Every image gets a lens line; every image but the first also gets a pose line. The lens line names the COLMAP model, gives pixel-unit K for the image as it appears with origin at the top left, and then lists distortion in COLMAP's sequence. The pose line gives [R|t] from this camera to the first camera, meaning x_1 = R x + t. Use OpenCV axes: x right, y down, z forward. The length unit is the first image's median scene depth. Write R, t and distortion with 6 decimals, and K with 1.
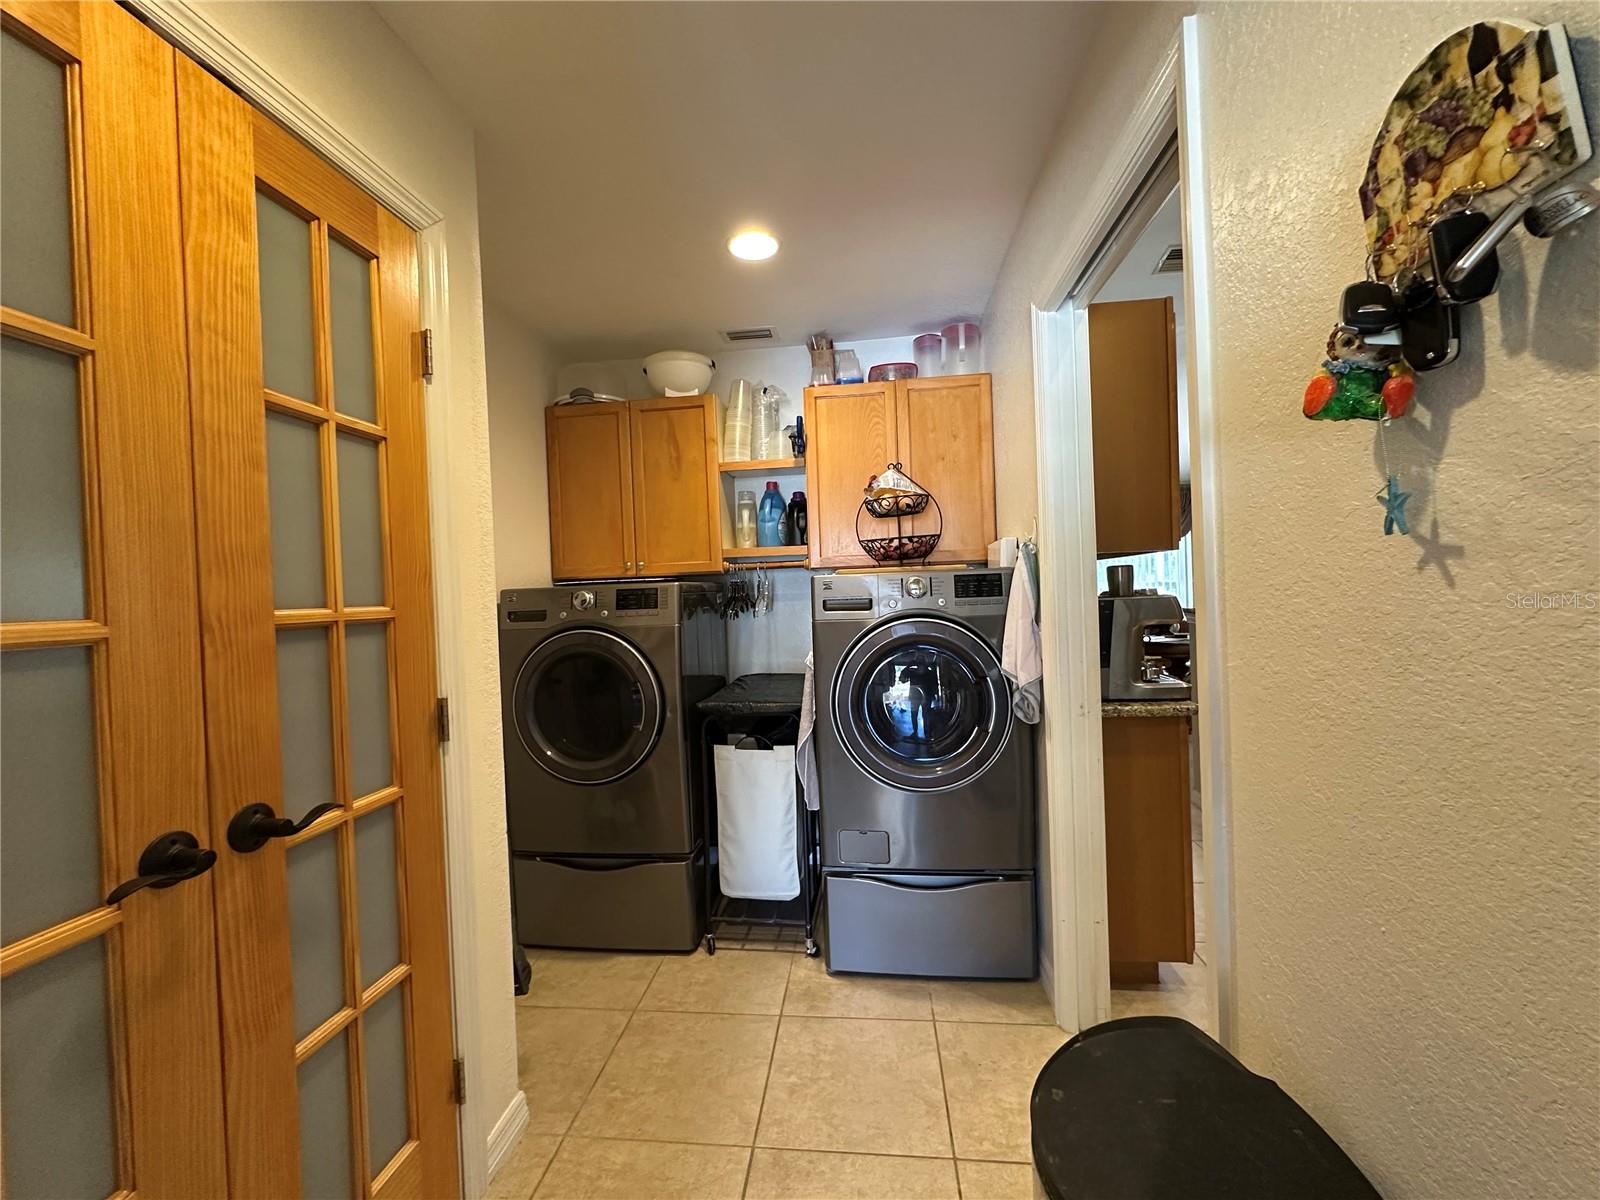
lens RADIAL K [[637.7, 0, 802.1], [0, 637.7, 596.6], [0, 0, 1]] dist [0.000548, 0.000375]
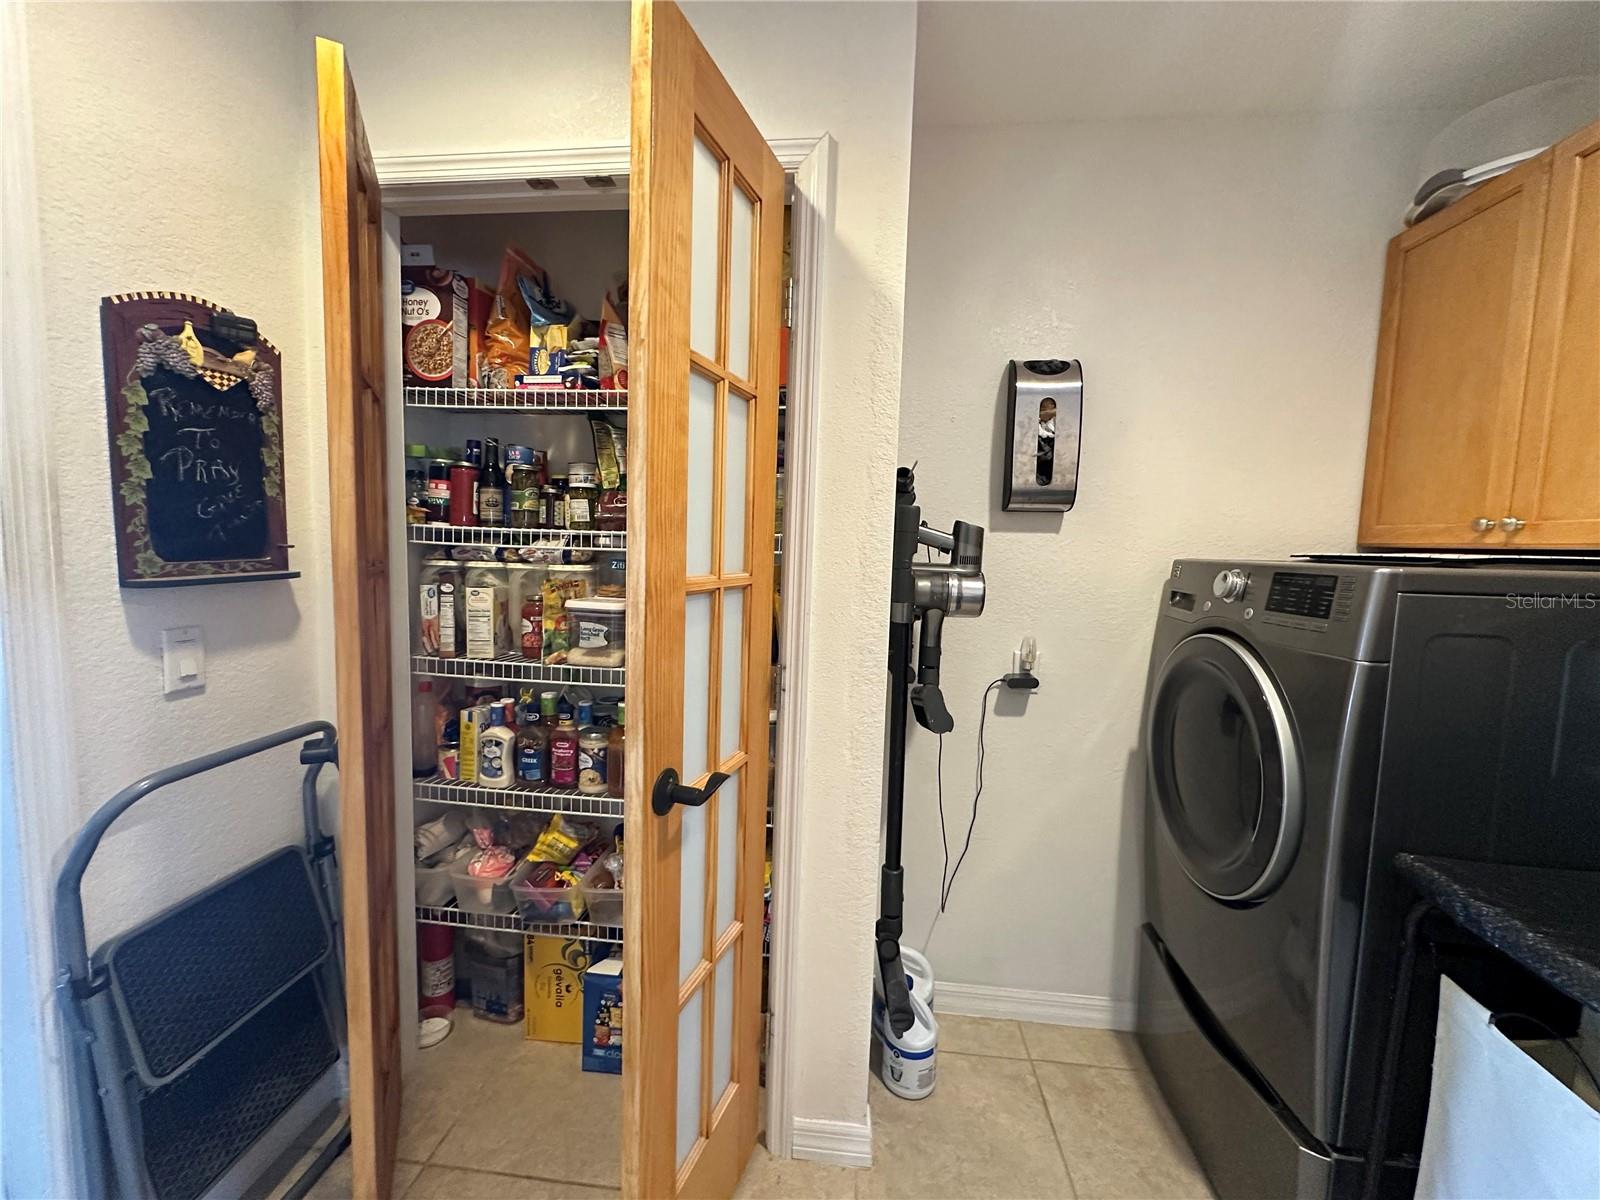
lens RADIAL K [[637.7, 0, 799.9], [0, 637.7, 595.6], [0, 0, 1]] dist [0.000548, 0.000375]
pose [[0.013656, 0.120191, -0.992657, 0.193192], [-0.038710, 0.992069, 0.119587, -0.033214], [0.999157, 0.036793, 0.018200, 0.487102]]
